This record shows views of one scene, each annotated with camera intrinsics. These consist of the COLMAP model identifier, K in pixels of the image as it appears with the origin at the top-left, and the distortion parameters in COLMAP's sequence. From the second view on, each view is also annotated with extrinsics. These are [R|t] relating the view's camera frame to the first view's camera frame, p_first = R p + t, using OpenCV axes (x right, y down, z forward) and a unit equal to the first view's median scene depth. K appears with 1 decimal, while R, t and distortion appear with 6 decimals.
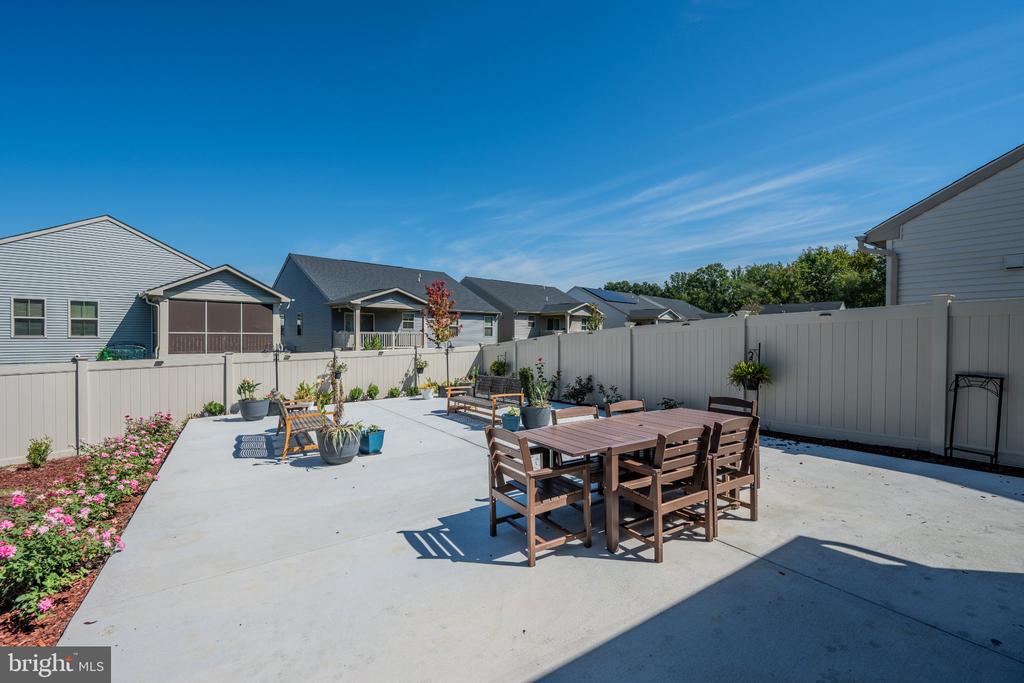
lens RADIAL K [[436.6, 0, 515.6], [0, 436.6, 340.8], [0, 0, 1]] dist [-0.002076, 0.000736]
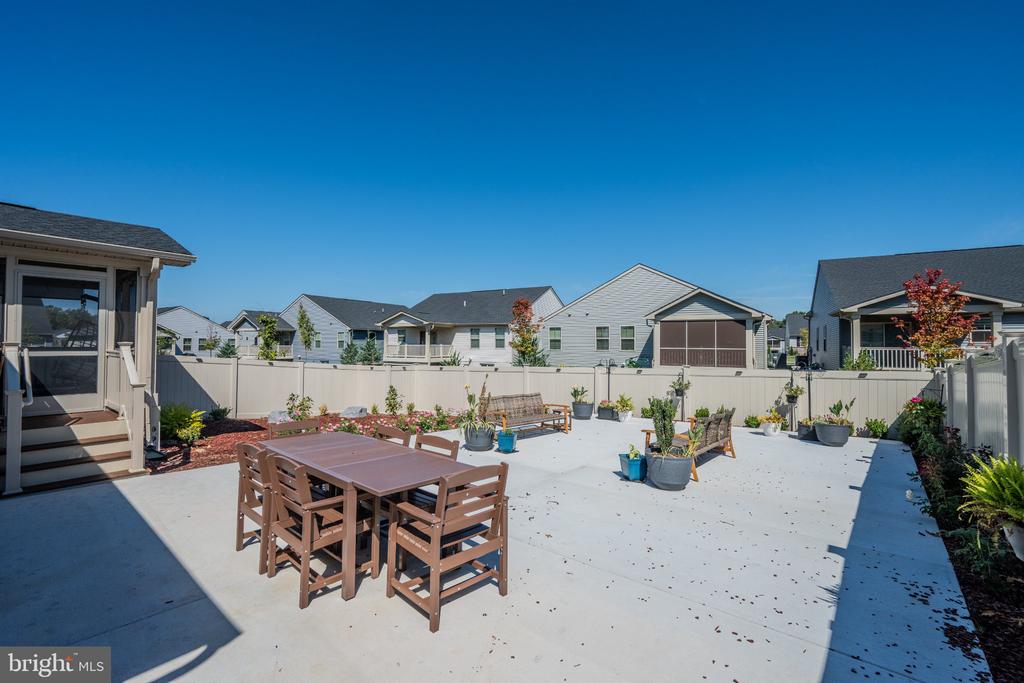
lens RADIAL K [[436.6, 0, 510.8], [0, 436.6, 341.9], [0, 0, 1]] dist [-0.002076, 0.000736]
pose [[0.278432, -0.010872, -0.960394, 0.284576], [-0.018134, 0.999698, -0.016574, -0.008297], [0.960285, 0.022030, 0.278151, 0.232836]]
